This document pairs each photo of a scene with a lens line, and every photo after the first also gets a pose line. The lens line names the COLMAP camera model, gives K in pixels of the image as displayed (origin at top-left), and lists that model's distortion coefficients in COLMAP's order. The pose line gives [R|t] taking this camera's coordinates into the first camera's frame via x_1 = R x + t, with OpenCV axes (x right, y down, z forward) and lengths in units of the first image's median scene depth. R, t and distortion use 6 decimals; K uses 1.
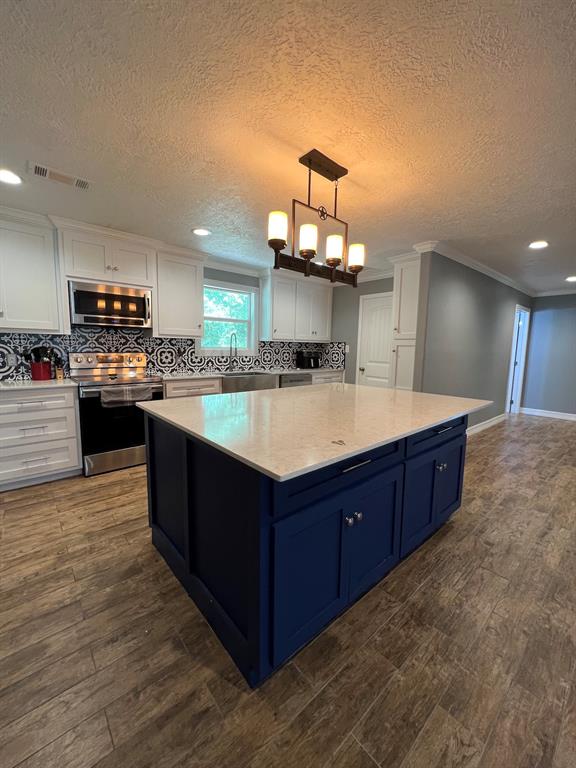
lens RADIAL K [[308.0, 0, 287.4], [0, 308.0, 383.1], [0, 0, 1]] dist [-0.003914, 0.000813]
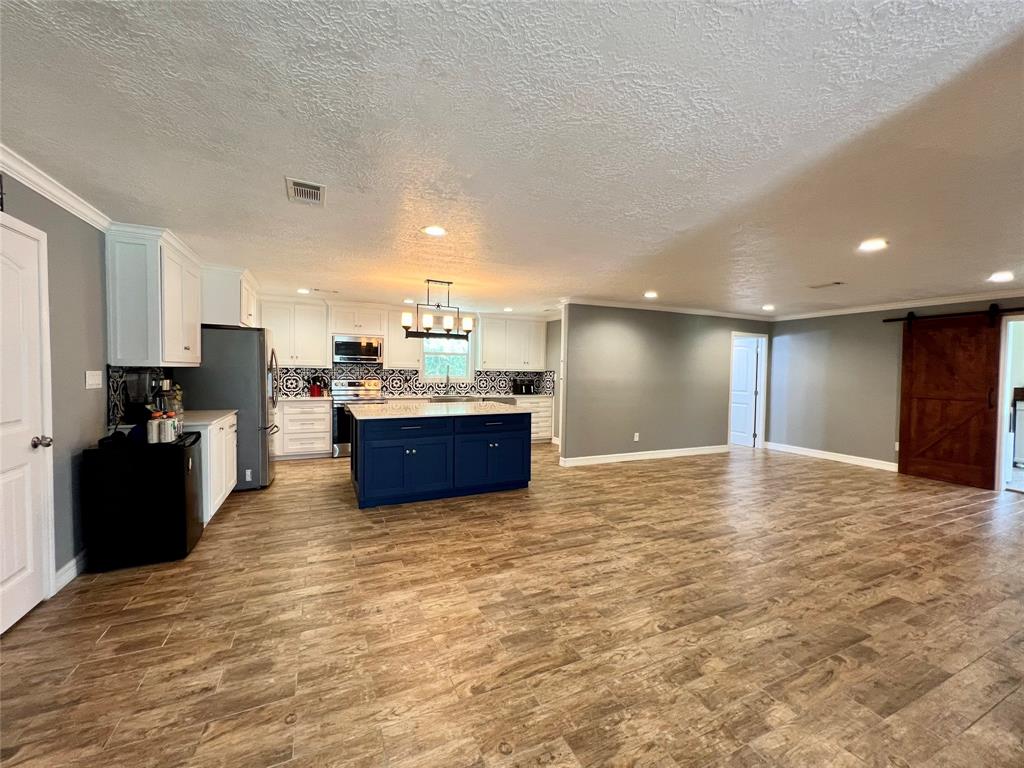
lens RADIAL K [[410.9, 0, 508.2], [0, 410.9, 381.0], [0, 0, 1]] dist [-0.002656, 0.000815]
pose [[0.959024, 0.003606, -0.283301, 0.741686], [-0.031385, 0.995117, -0.093577, 0.075253], [0.281580, 0.098634, 0.954455, -0.738312]]
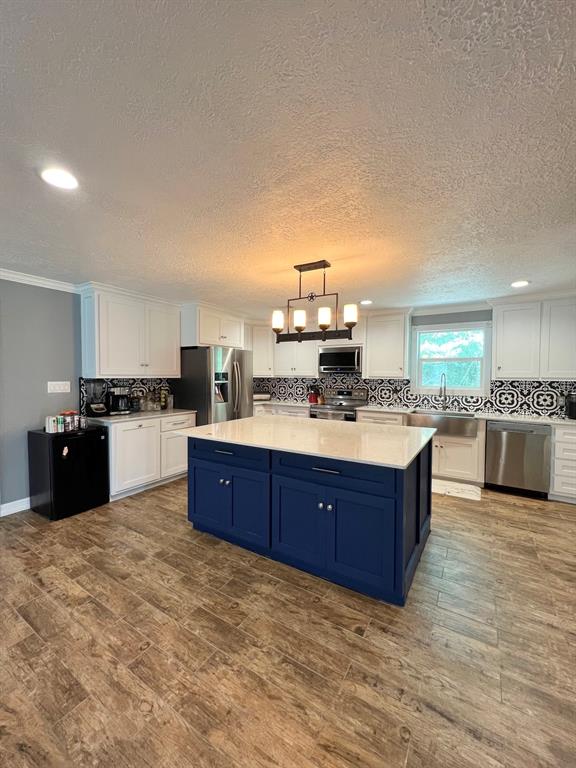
lens RADIAL K [[308.1, 0, 289.8], [0, 308.1, 381.6], [0, 0, 1]] dist [-0.002656, 0.000815]
pose [[0.292836, 0.004424, -0.956152, 0.878930], [-0.114507, 0.992955, -0.030475, -0.061540], [0.949281, 0.118411, 0.291280, 0.316568]]
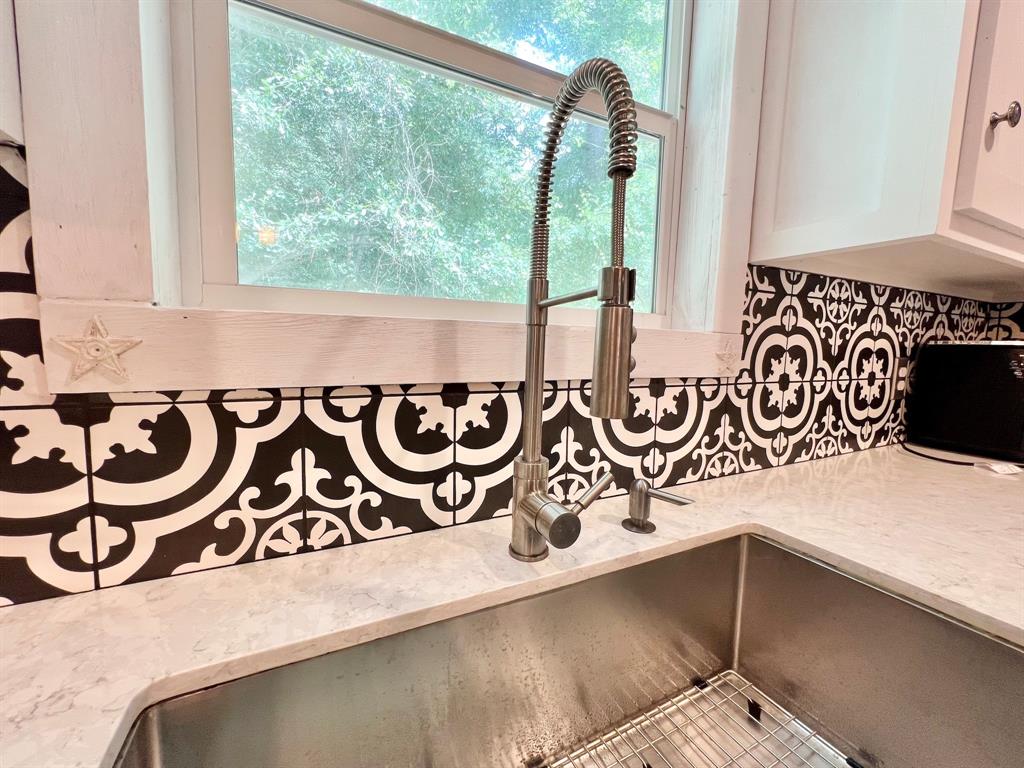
lens RADIAL K [[410.7, 0, 502.1], [0, 410.7, 386.3], [0, 0, 1]] dist [-0.003914, 0.000813]
pose [[0.970106, 0.024877, -0.241404, -0.231522], [-0.030465, 0.999347, -0.019443, -0.119121], [0.240762, 0.026216, 0.970230, 1.240763]]
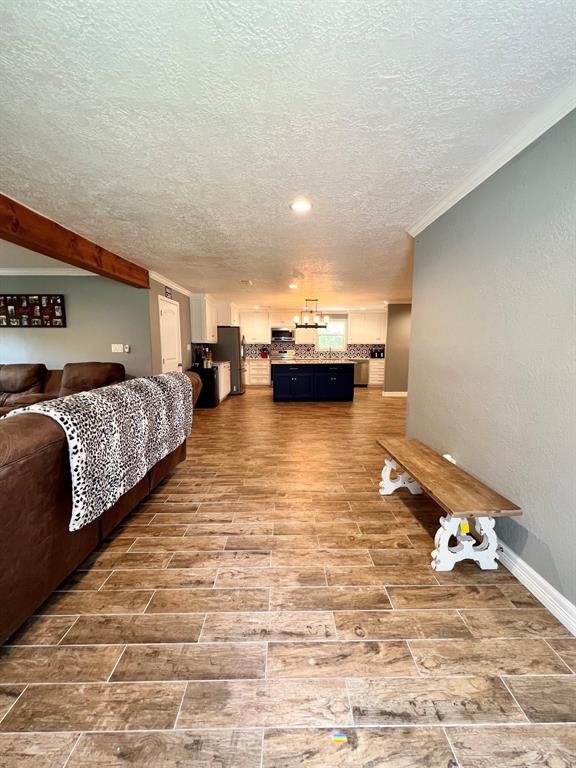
lens RADIAL K [[308.1, 0, 290.1], [0, 308.1, 380.7], [0, 0, 1]] dist [-0.002656, 0.000815]
pose [[0.765928, 0.052860, -0.640750, 1.469635], [-0.063285, 0.997973, 0.006680, 0.183981], [0.639804, 0.035434, 0.767721, -1.278655]]
